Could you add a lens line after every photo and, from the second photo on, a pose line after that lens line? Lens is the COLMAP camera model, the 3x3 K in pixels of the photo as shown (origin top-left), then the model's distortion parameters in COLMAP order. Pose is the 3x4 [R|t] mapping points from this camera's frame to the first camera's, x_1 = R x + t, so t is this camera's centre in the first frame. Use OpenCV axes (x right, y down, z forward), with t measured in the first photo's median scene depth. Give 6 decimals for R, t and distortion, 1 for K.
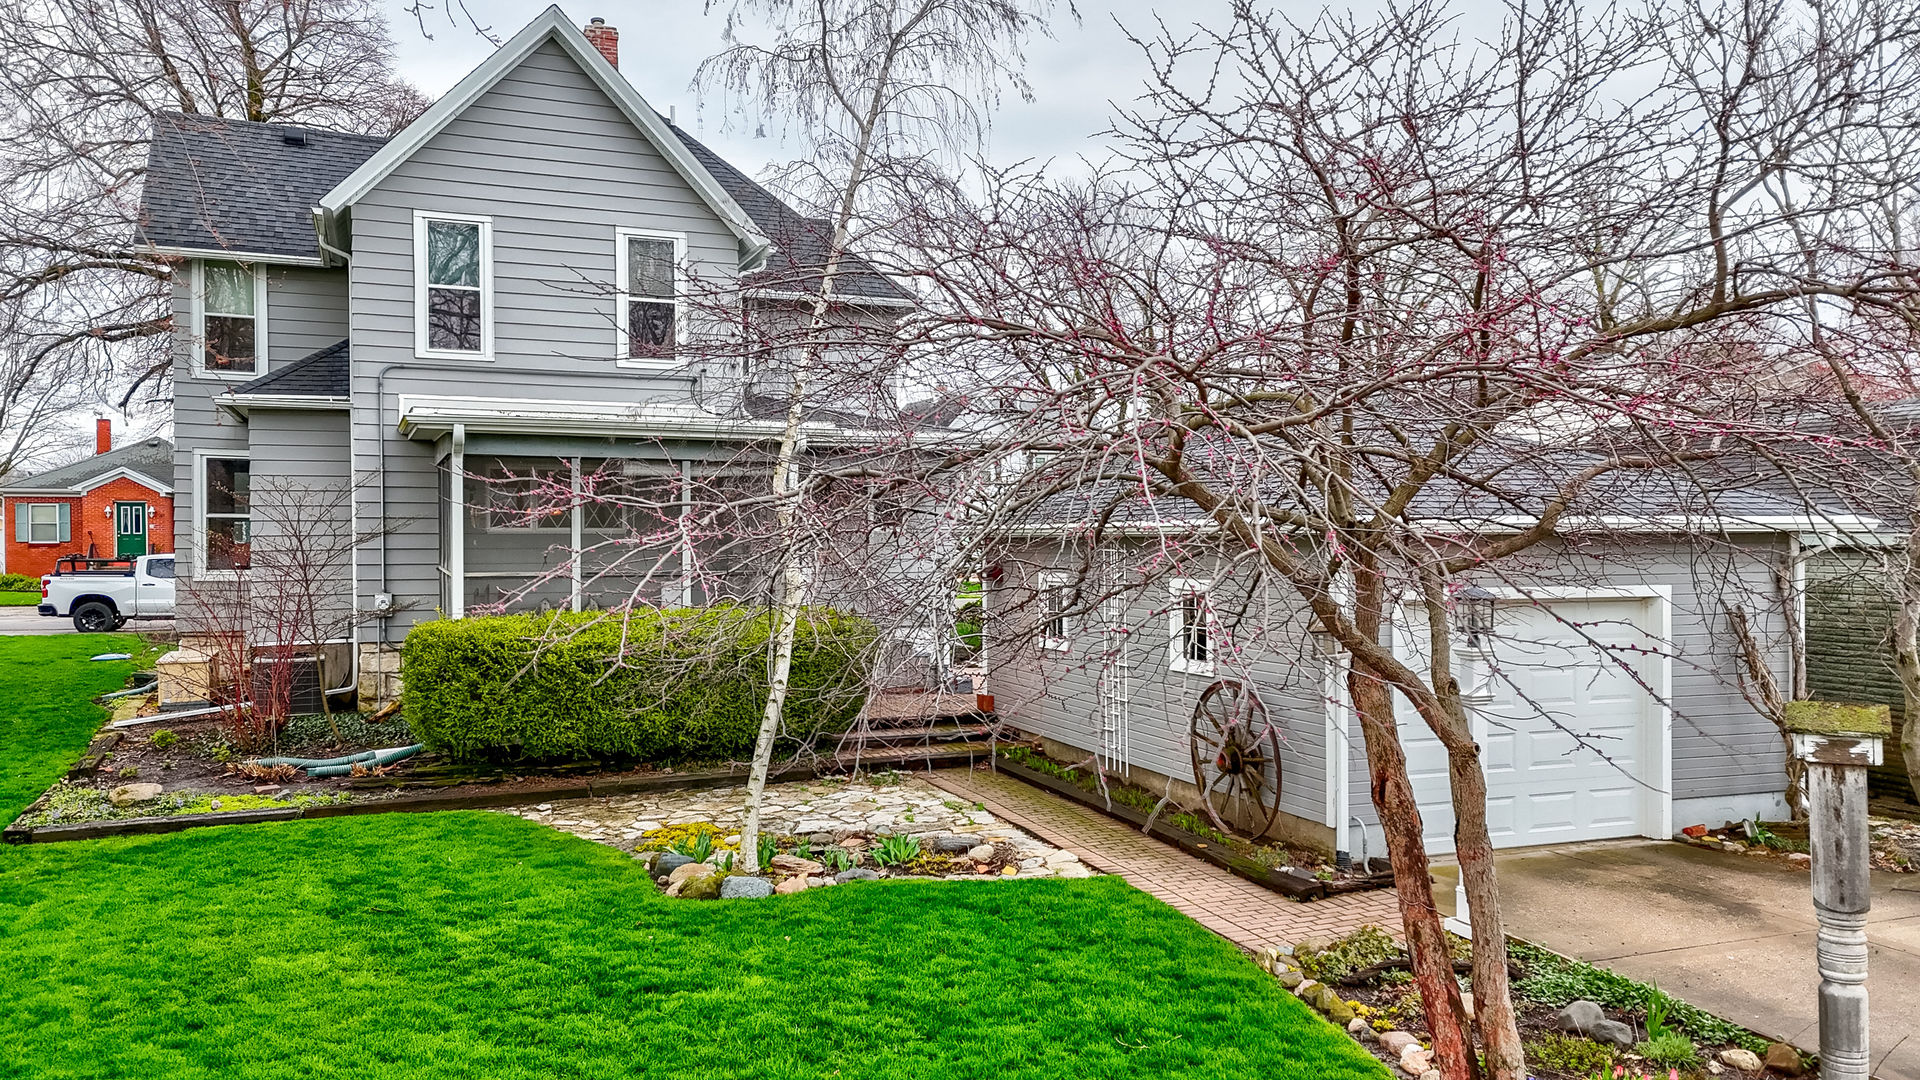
lens RADIAL K [[1419.4, 0, 951.1], [0, 1419.4, 534.9], [0, 0, 1]] dist [0.051718, -0.017567]
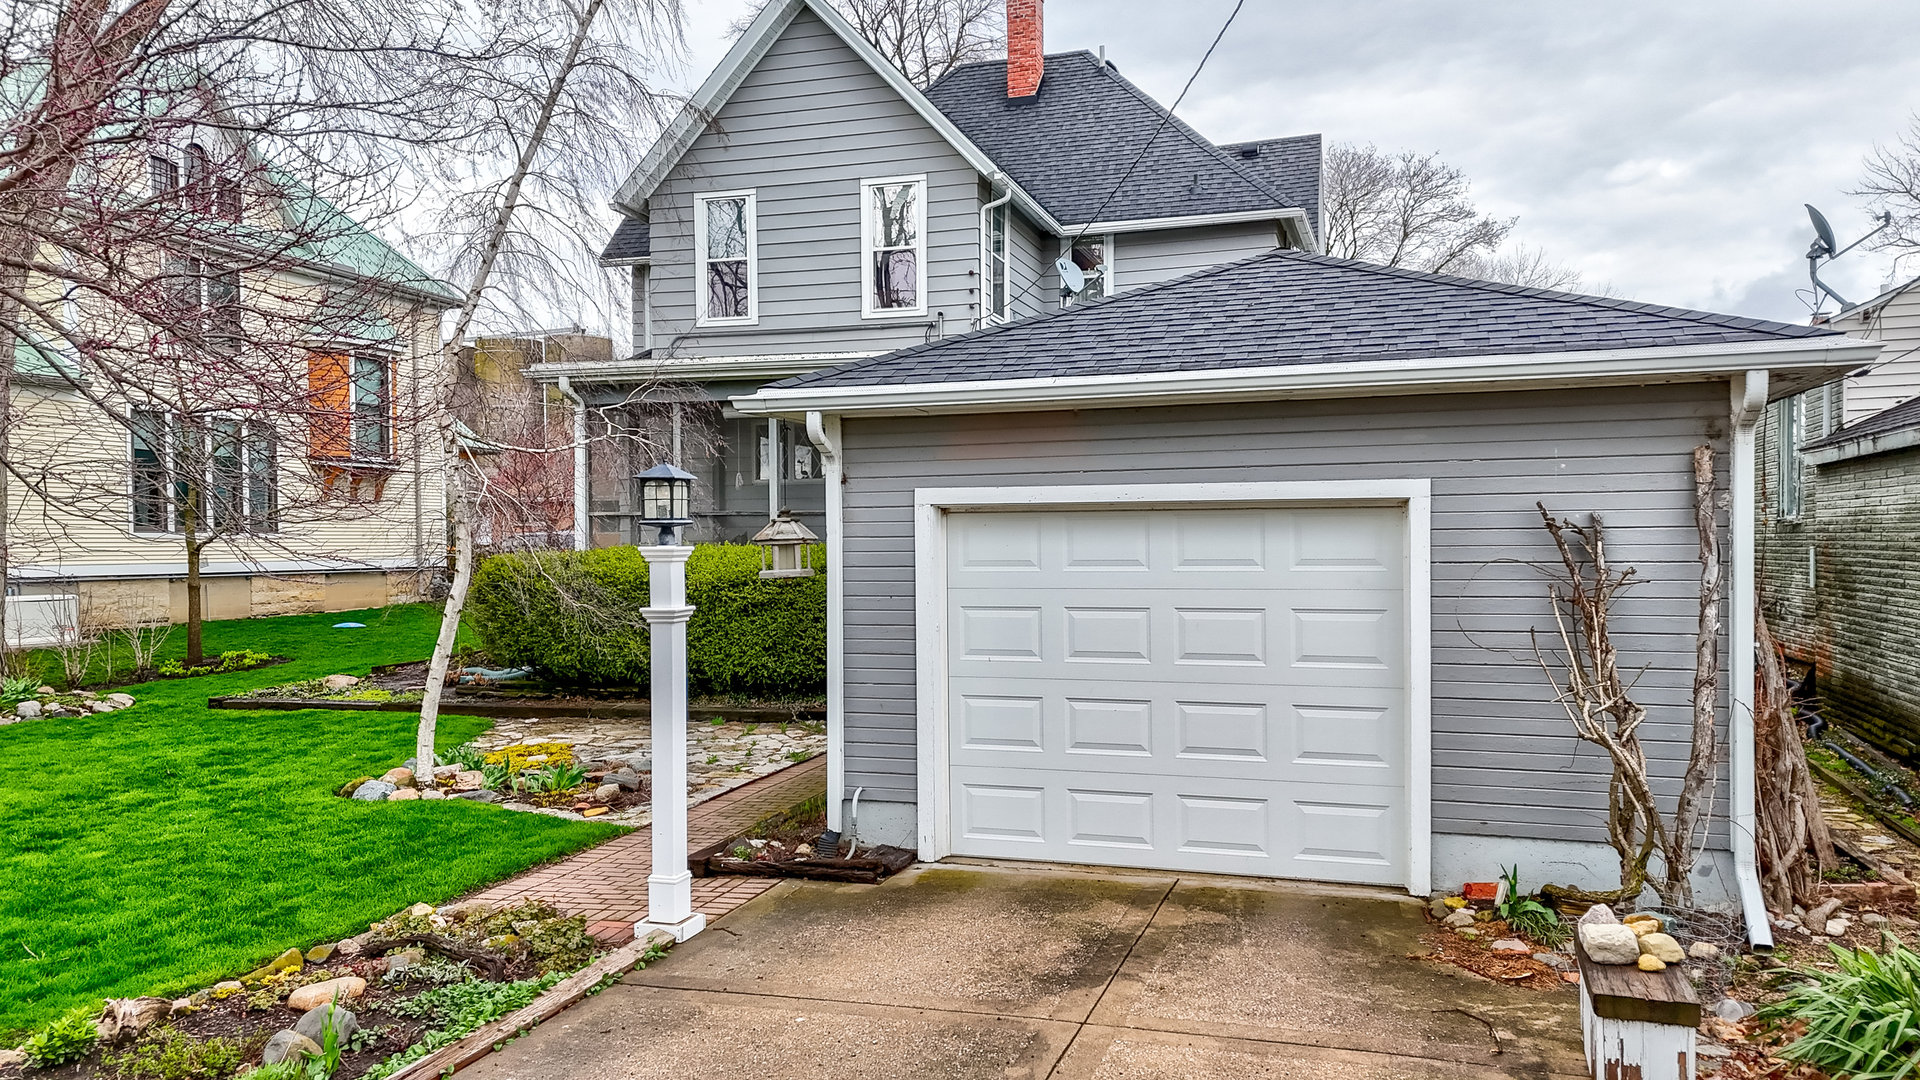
lens RADIAL K [[1419.4, 0, 957.6], [0, 1419.4, 549.0], [0, 0, 1]] dist [0.051718, -0.017567]
pose [[0.788400, 0.005045, -0.615142, 0.454701], [0.000884, 0.999956, 0.009334, 0.036835], [0.615162, -0.007903, 0.788361, 0.254222]]
